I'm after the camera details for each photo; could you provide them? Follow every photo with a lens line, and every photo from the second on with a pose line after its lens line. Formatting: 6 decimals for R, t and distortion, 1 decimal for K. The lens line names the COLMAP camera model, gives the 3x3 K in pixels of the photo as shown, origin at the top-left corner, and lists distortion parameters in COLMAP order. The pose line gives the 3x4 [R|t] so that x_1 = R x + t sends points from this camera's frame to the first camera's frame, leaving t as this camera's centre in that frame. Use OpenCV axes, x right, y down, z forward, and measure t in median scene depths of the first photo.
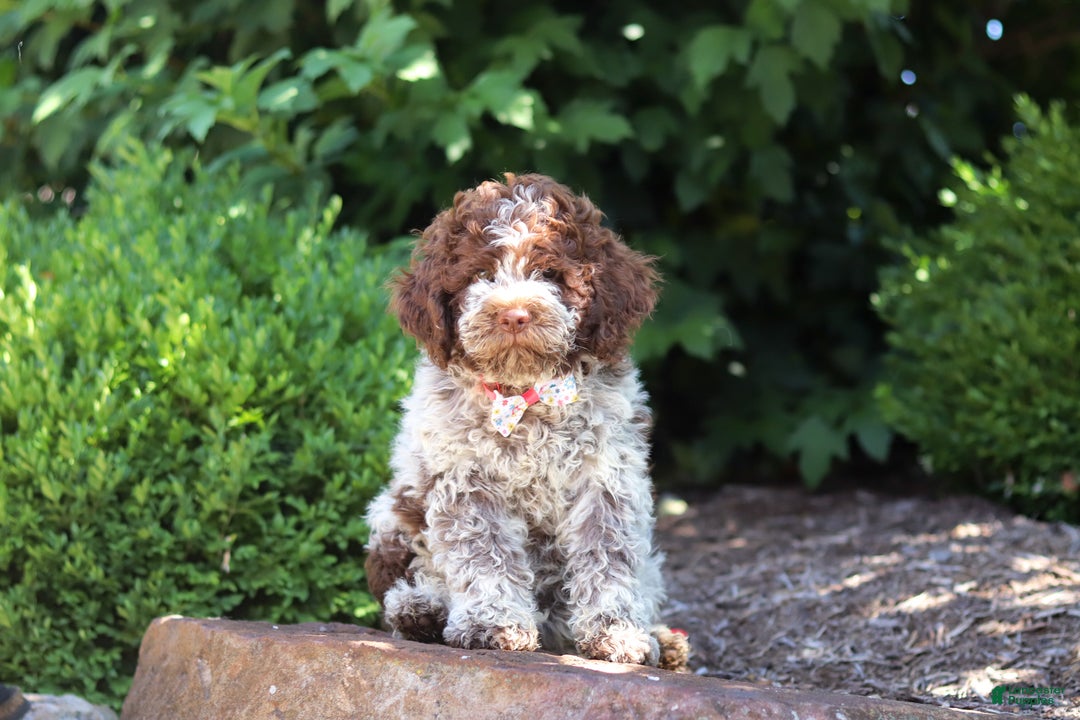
lens RADIAL K [[2769.7, 0, 571.1], [0, 2769.7, 361.9], [0, 0, 1]] dist [-0.057750, -0.404464]
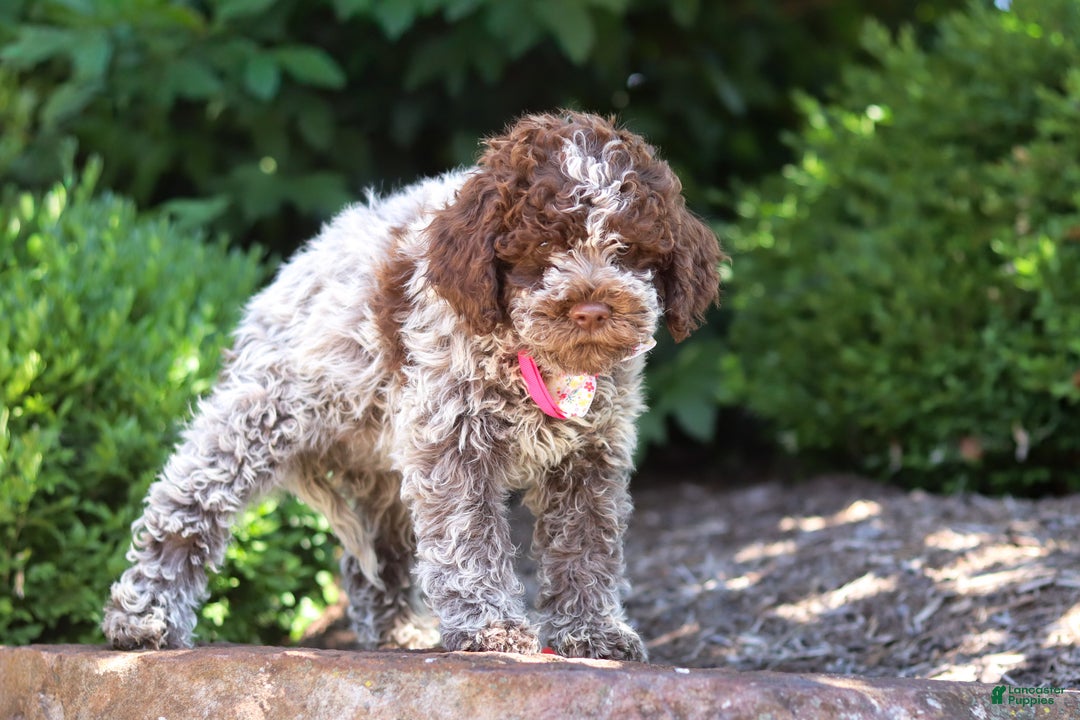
lens RADIAL K [[2807.5, 0, 541.4], [0, 2807.5, 365.0], [0, 0, 1]] dist [-0.061534, -0.545680]
pose [[0.989499, -0.046516, 0.136850, -0.082973], [0.049441, 0.998614, -0.018054, 0.030577], [-0.135821, 0.024630, 0.990427, 0.168868]]
